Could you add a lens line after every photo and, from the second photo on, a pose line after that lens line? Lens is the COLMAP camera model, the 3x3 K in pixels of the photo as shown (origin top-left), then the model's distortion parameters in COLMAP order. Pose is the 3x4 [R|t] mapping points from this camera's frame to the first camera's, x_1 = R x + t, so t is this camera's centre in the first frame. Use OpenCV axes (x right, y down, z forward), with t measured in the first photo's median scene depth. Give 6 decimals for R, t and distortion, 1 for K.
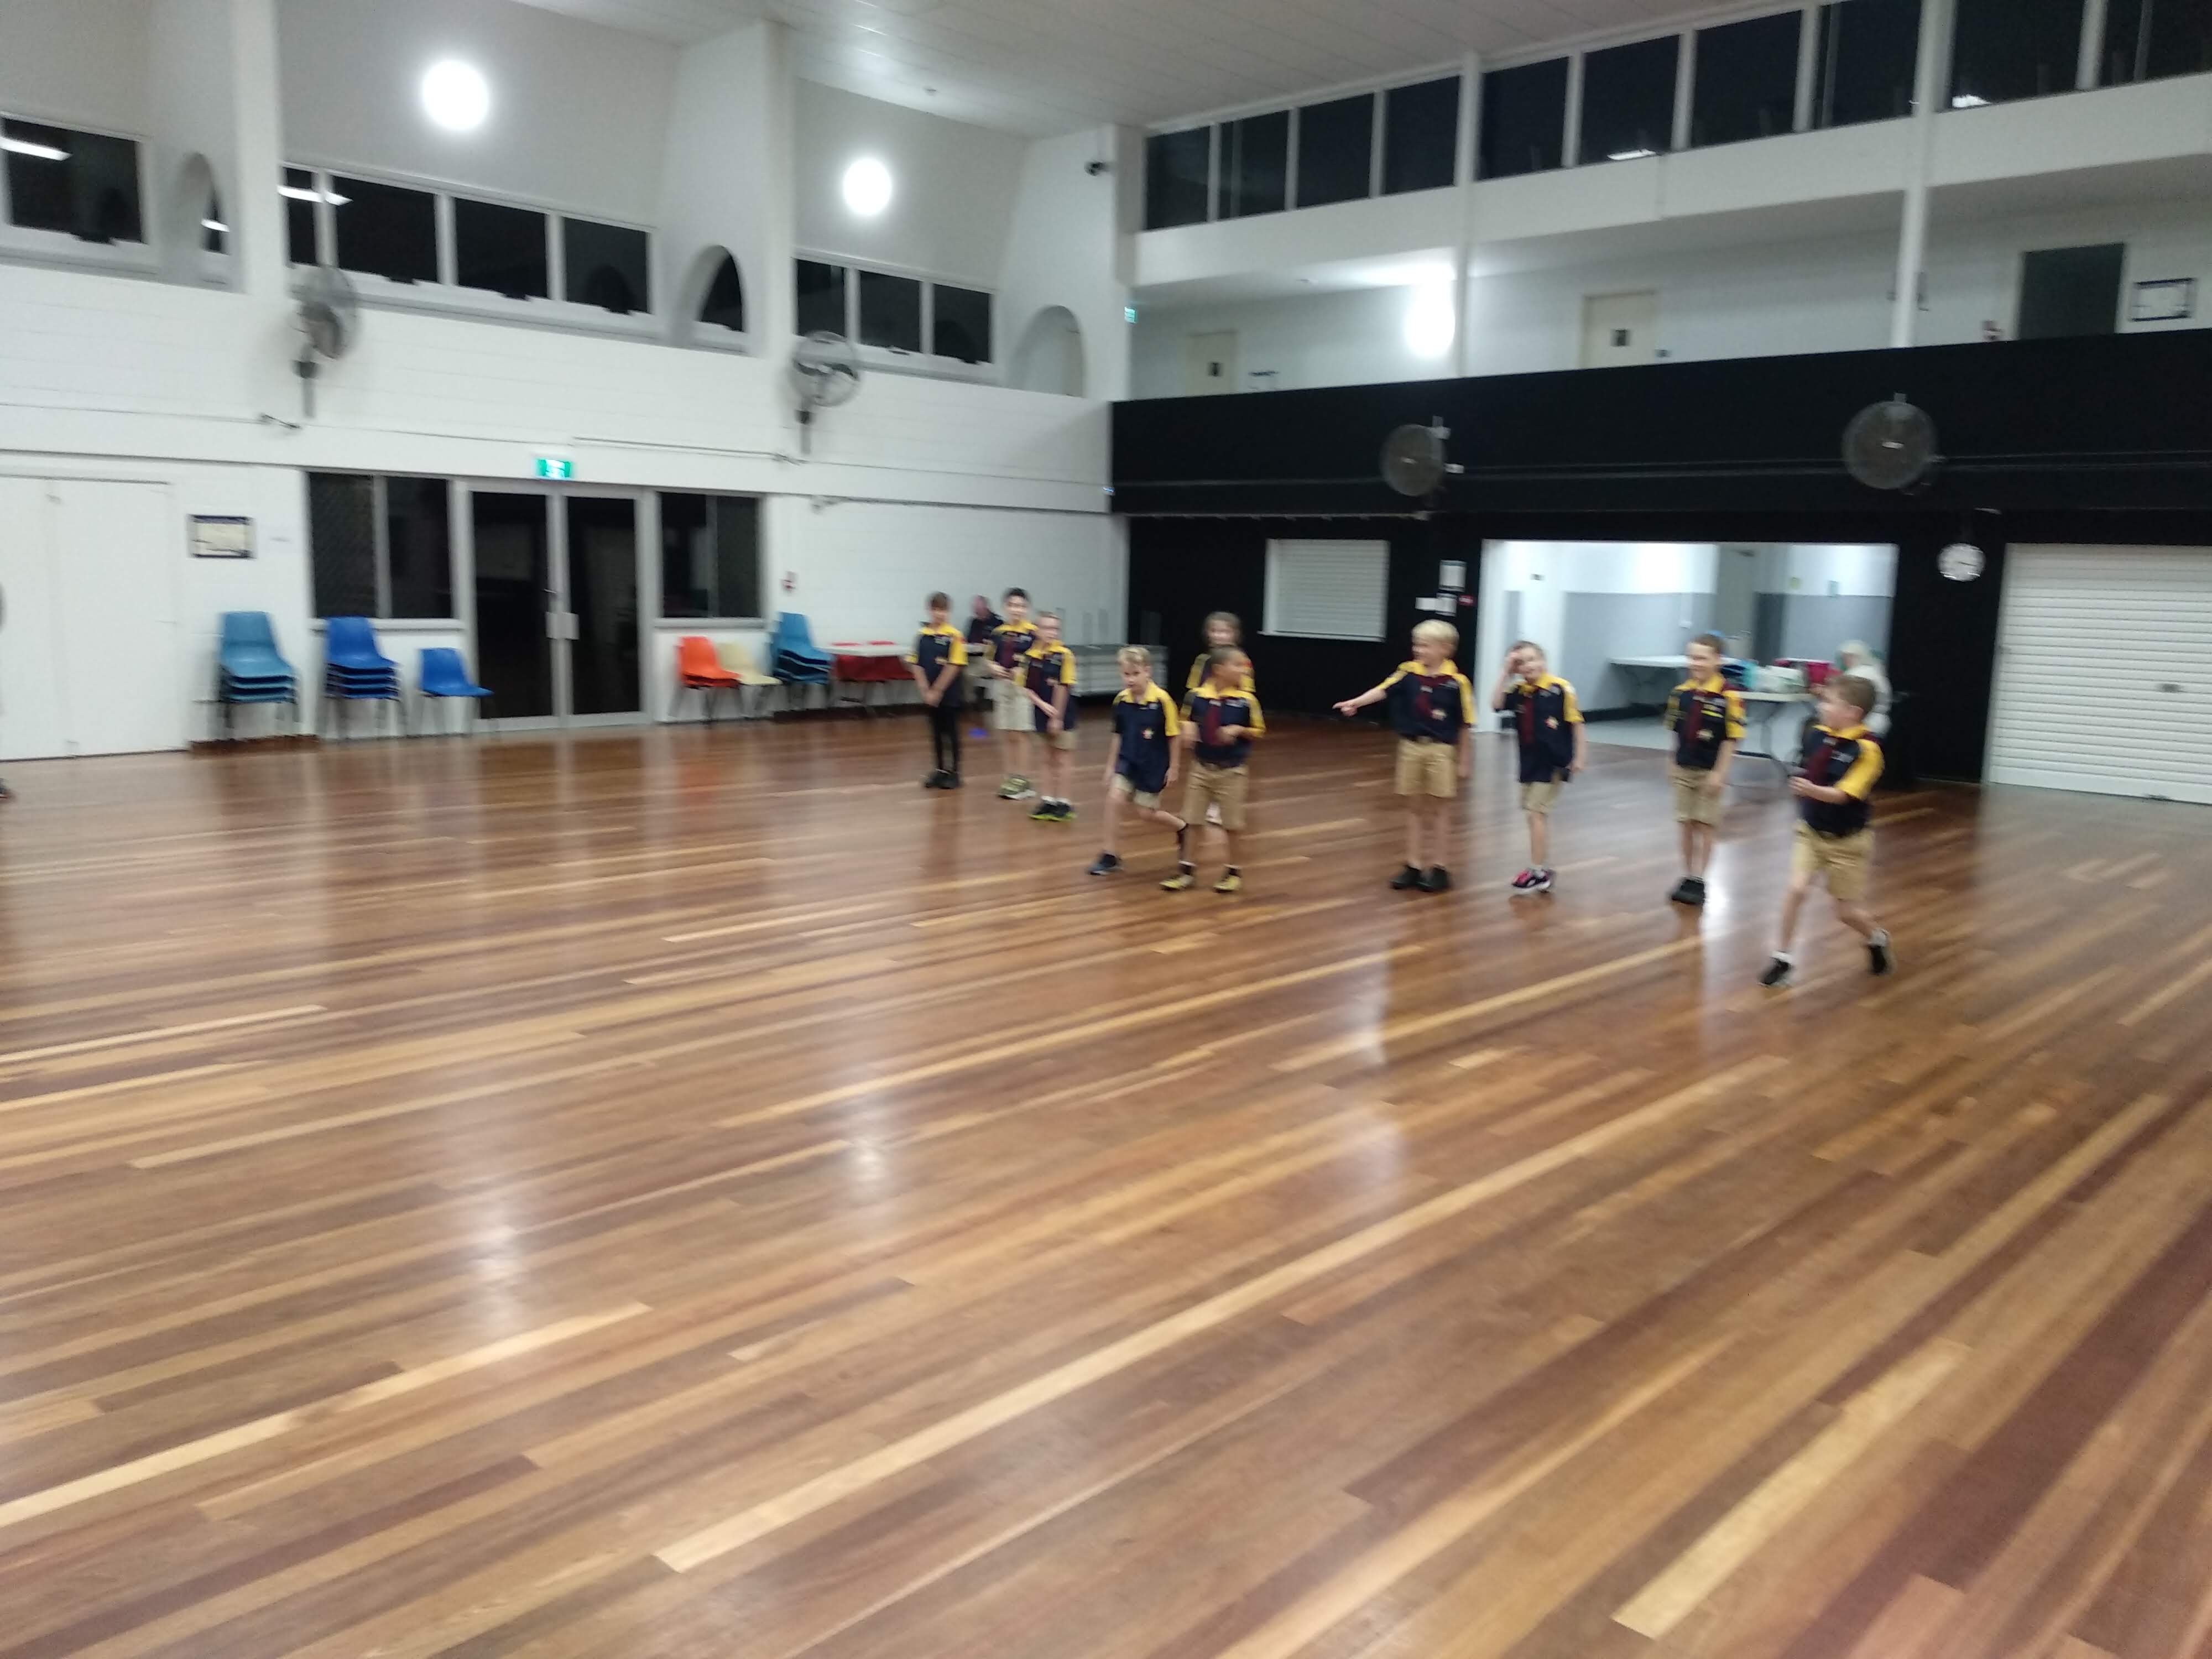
lens RADIAL K [[1710.8, 0, 1109.2], [0, 1710.8, 827.2], [0, 0, 1]] dist [0.048734, -0.079291]
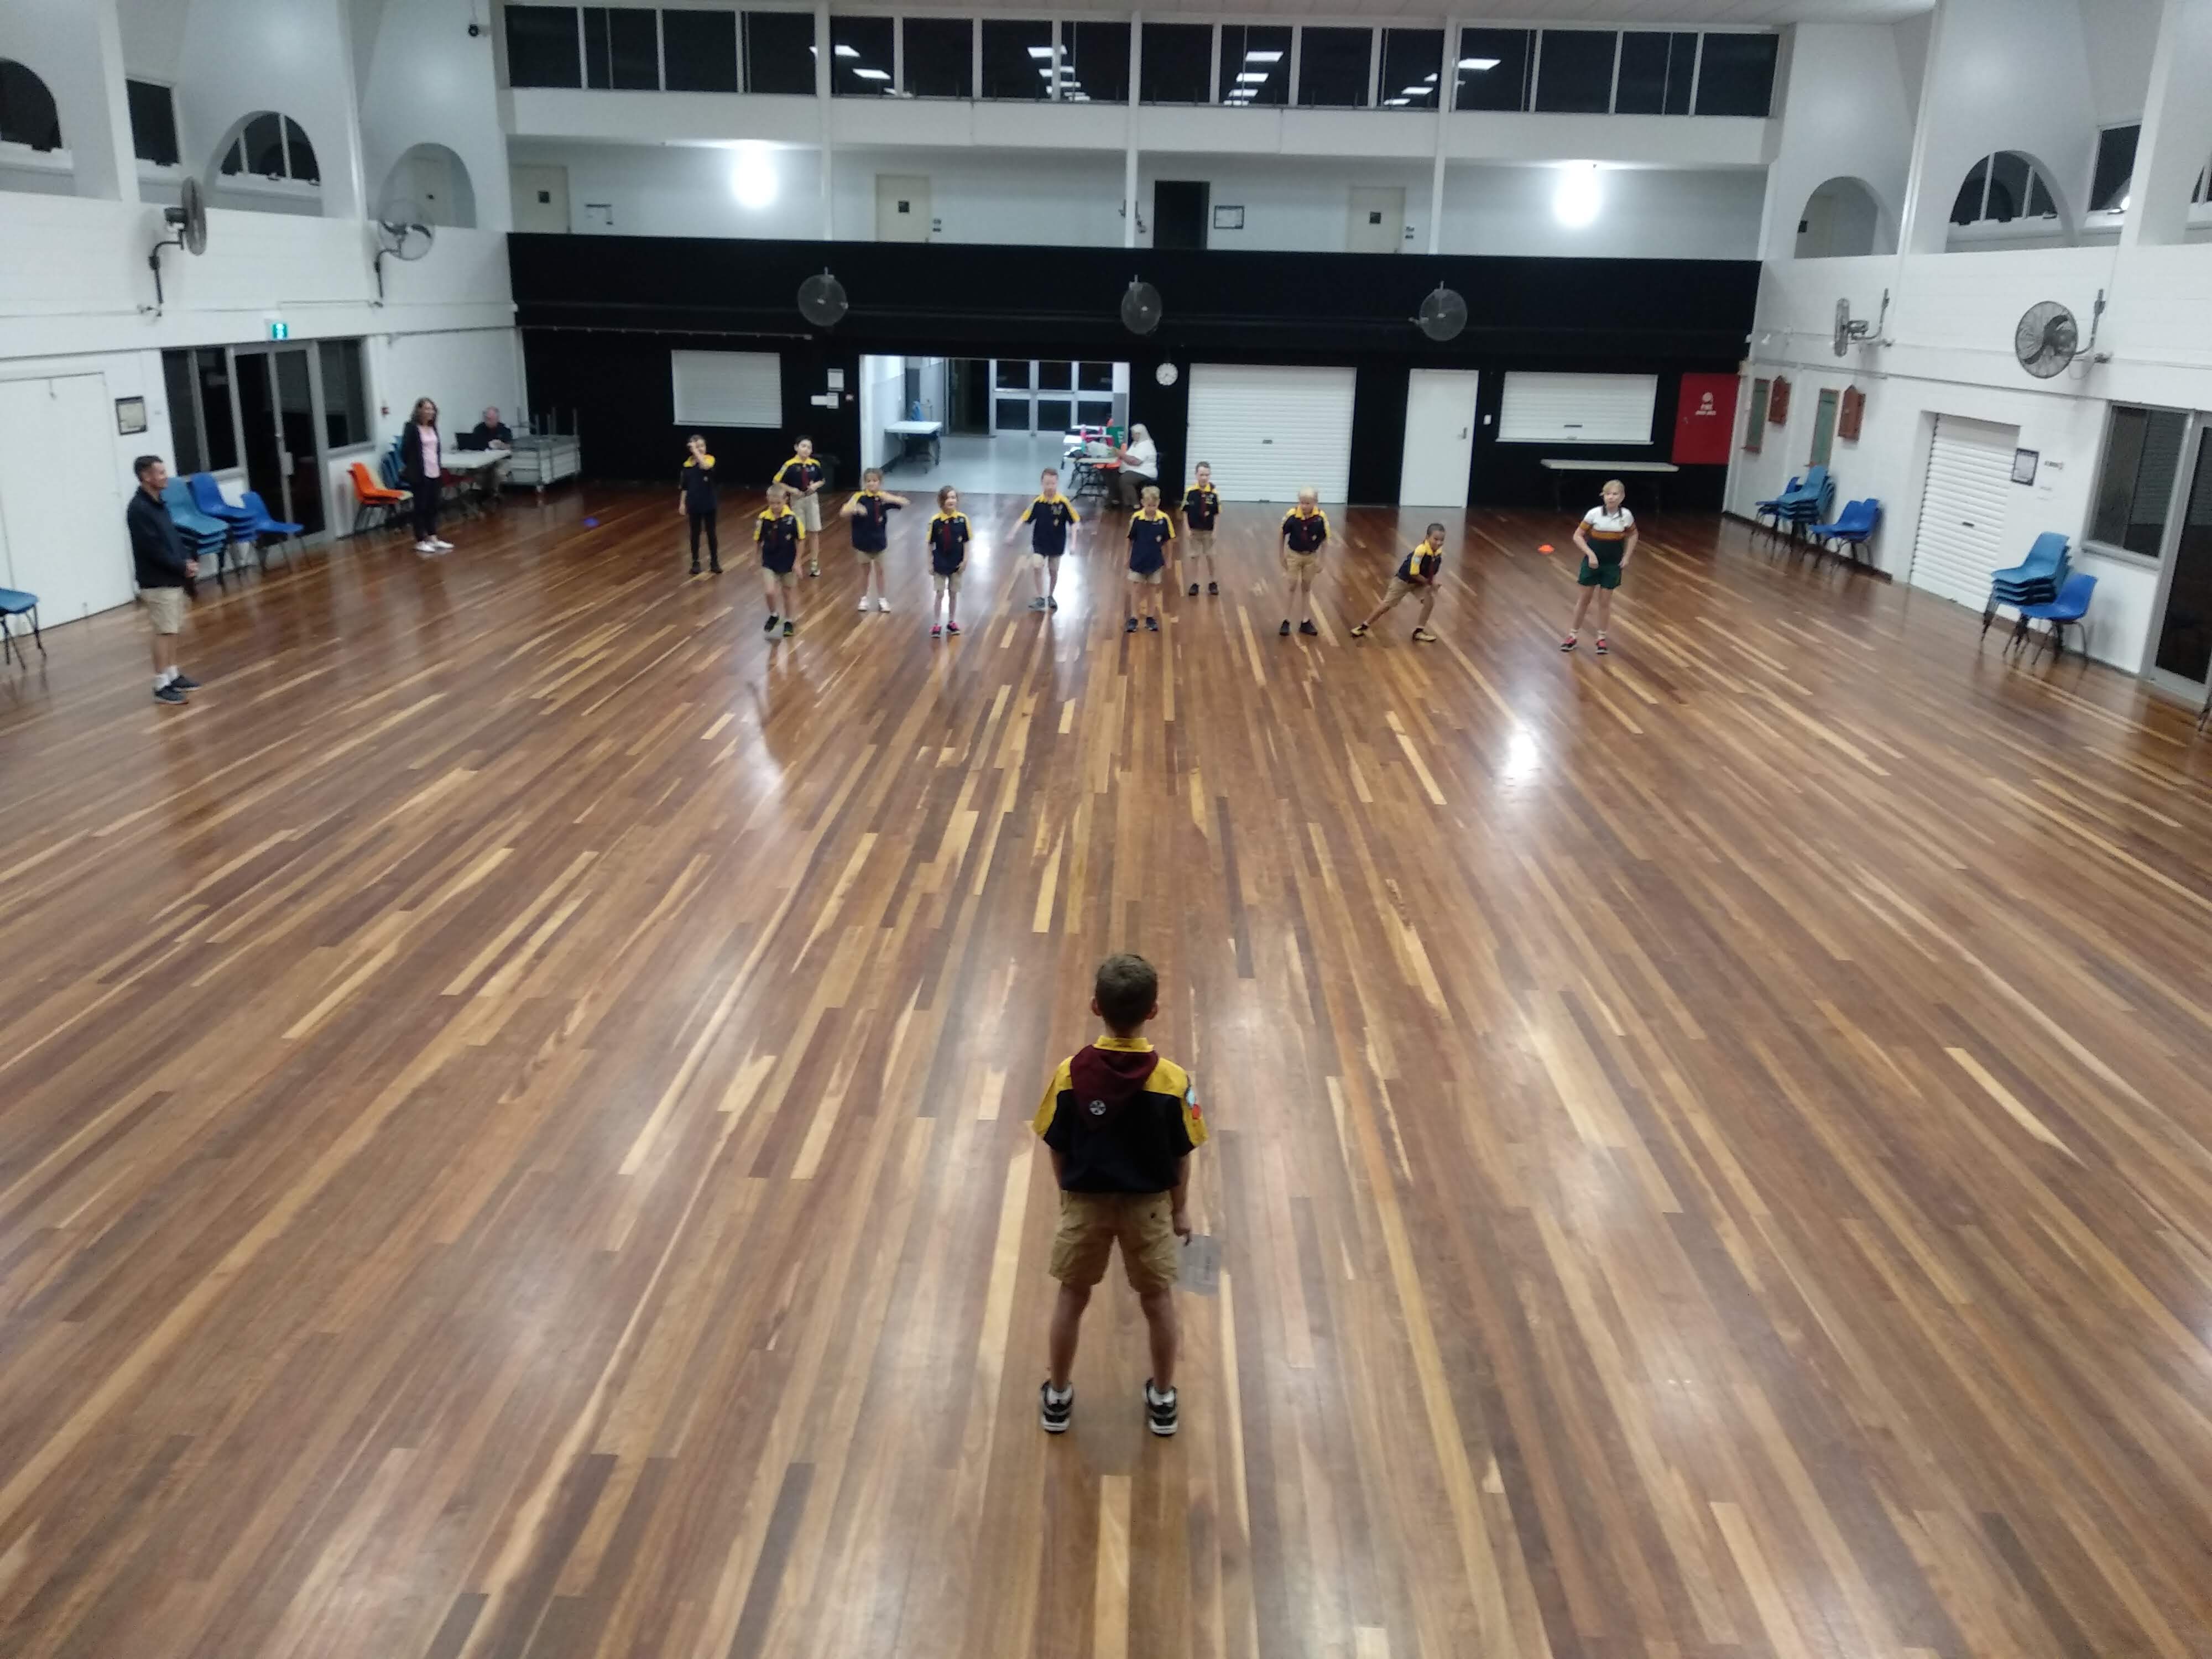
lens RADIAL K [[1710.8, 0, 1109.2], [0, 1710.8, 827.2], [0, 0, 1]] dist [0.048734, -0.079291]
pose [[0.739813, -0.207716, 0.639946, -0.843467], [0.097577, 0.974219, 0.203411, -0.069816], [-0.665699, -0.088042, 0.741008, -0.336381]]
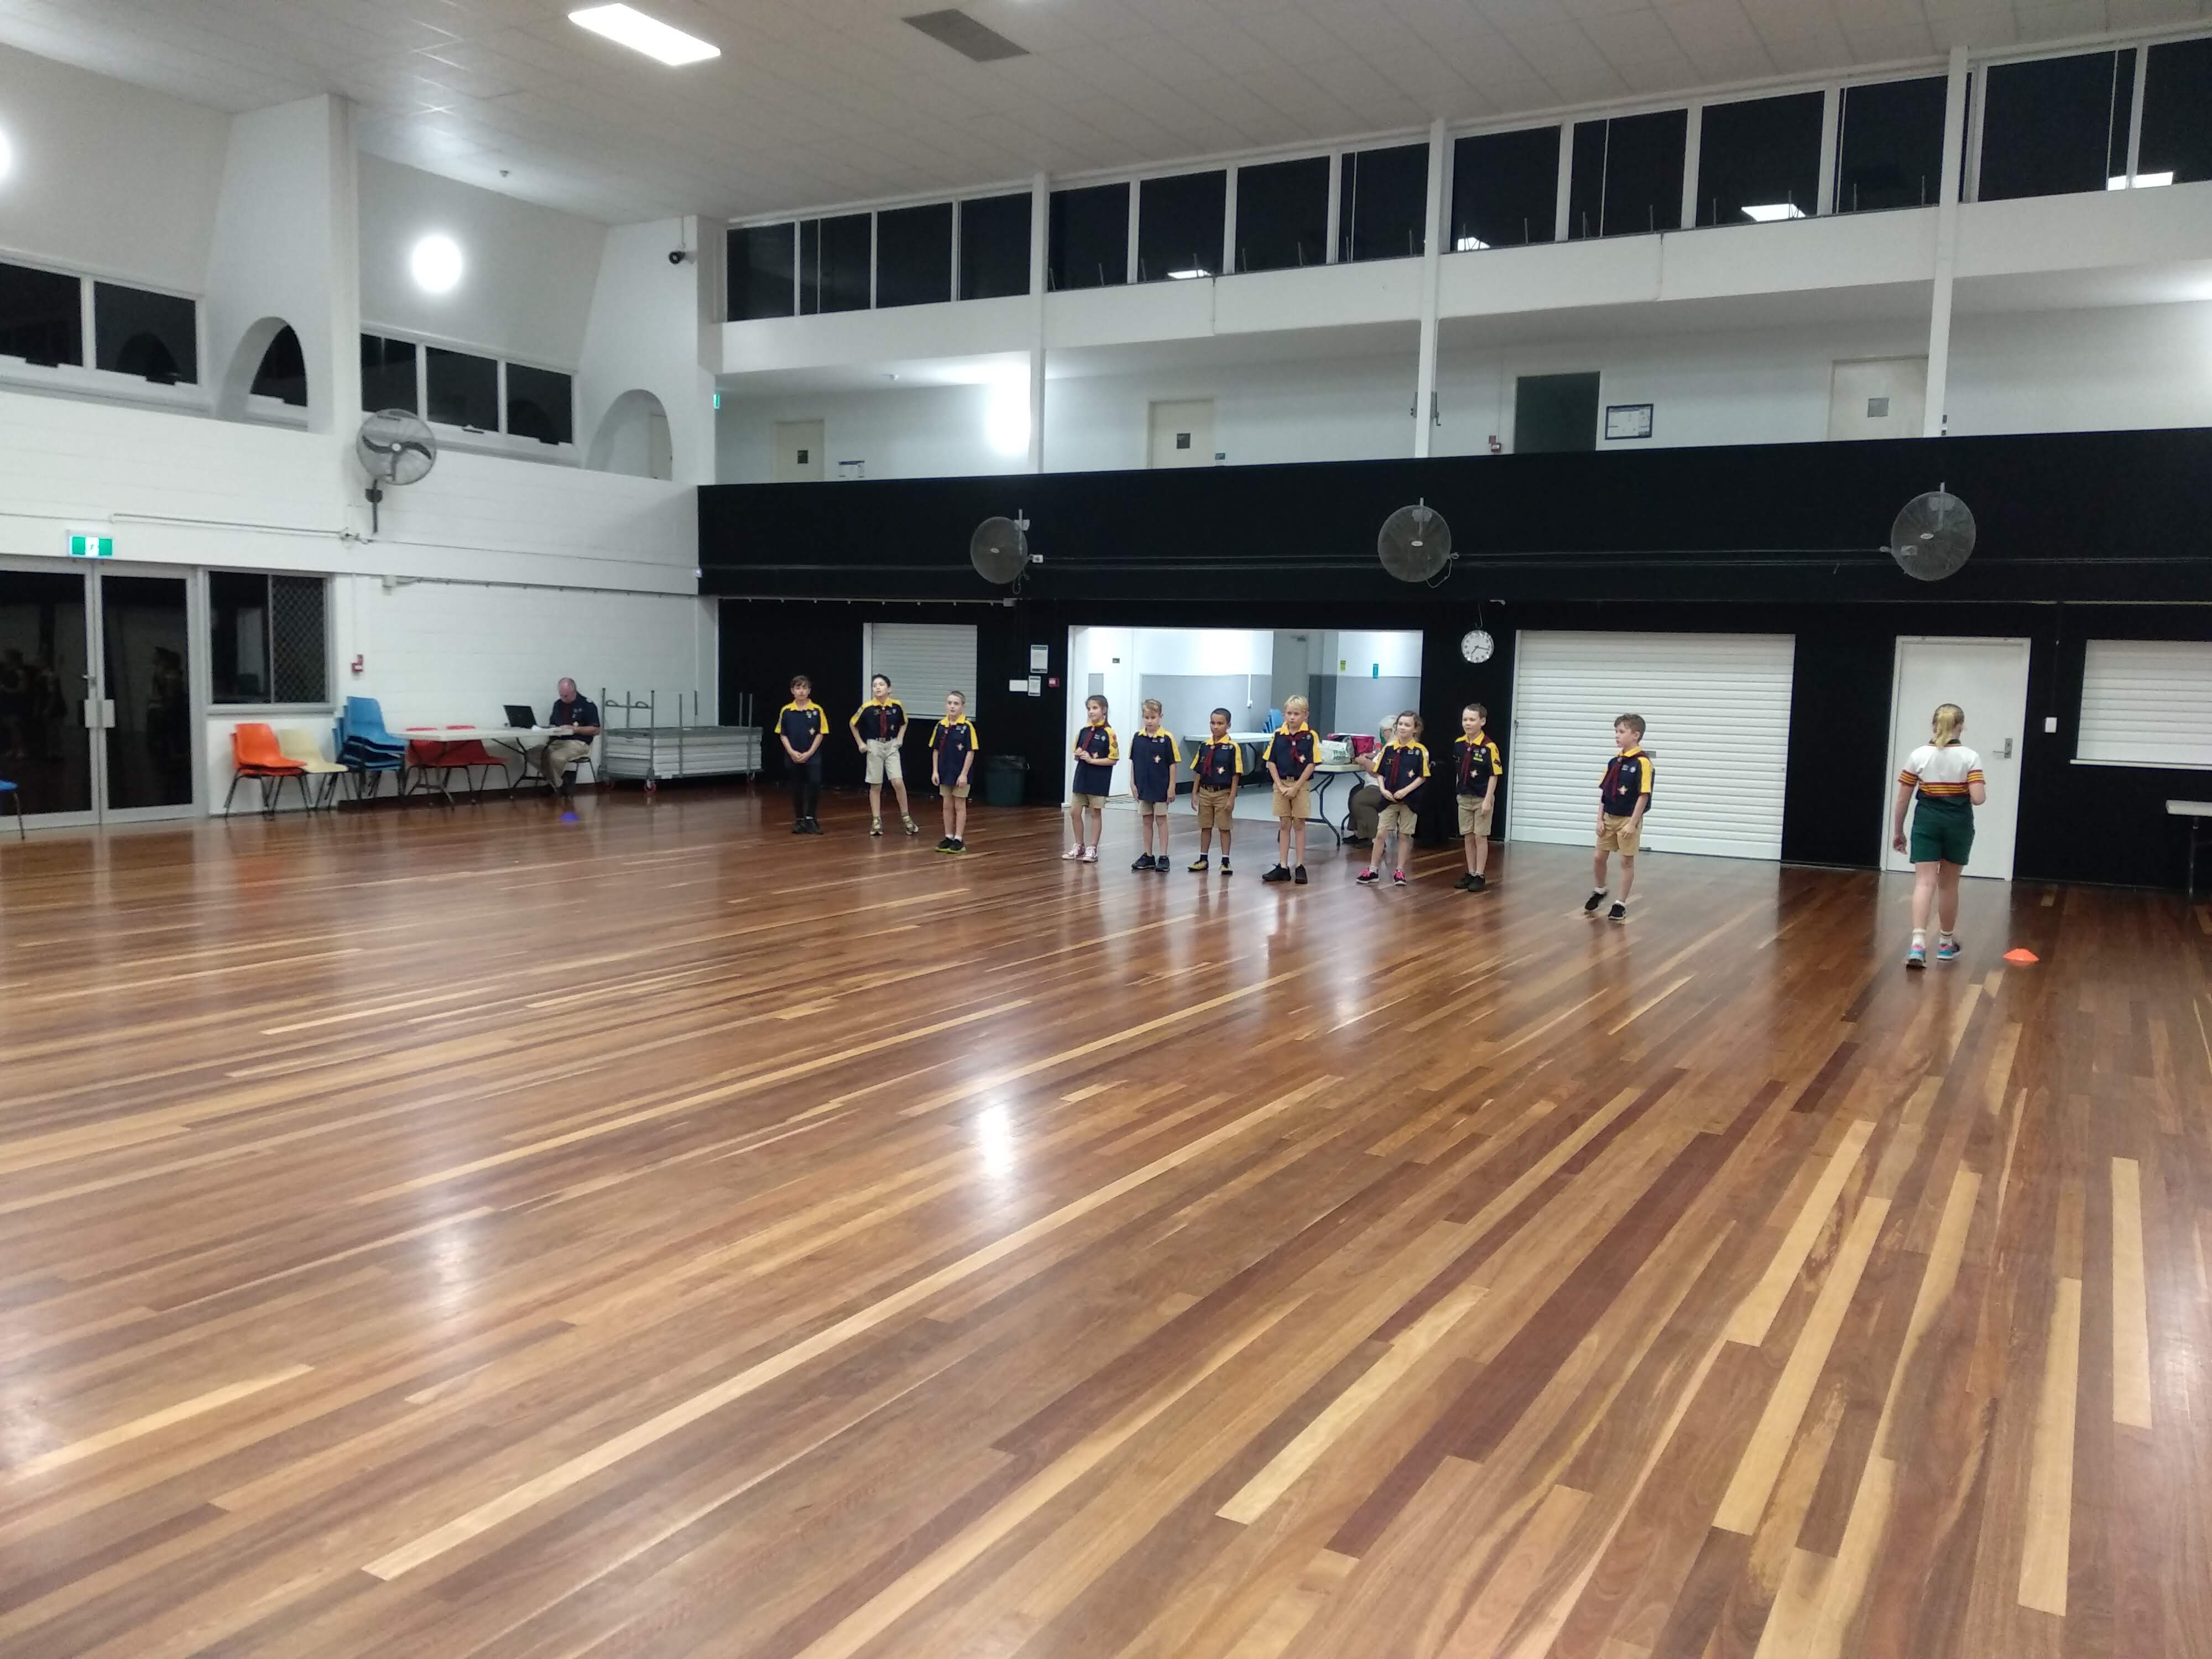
lens RADIAL K [[1708.2, 0, 1106.0], [0, 1708.2, 829.5], [0, 0, 1]] dist [0.052551, -0.084961]
pose [[0.972151, -0.024830, 0.233037, -0.009860], [0.035410, 0.998518, -0.041327, 0.004285], [-0.231665, 0.048428, 0.971589, -0.034008]]
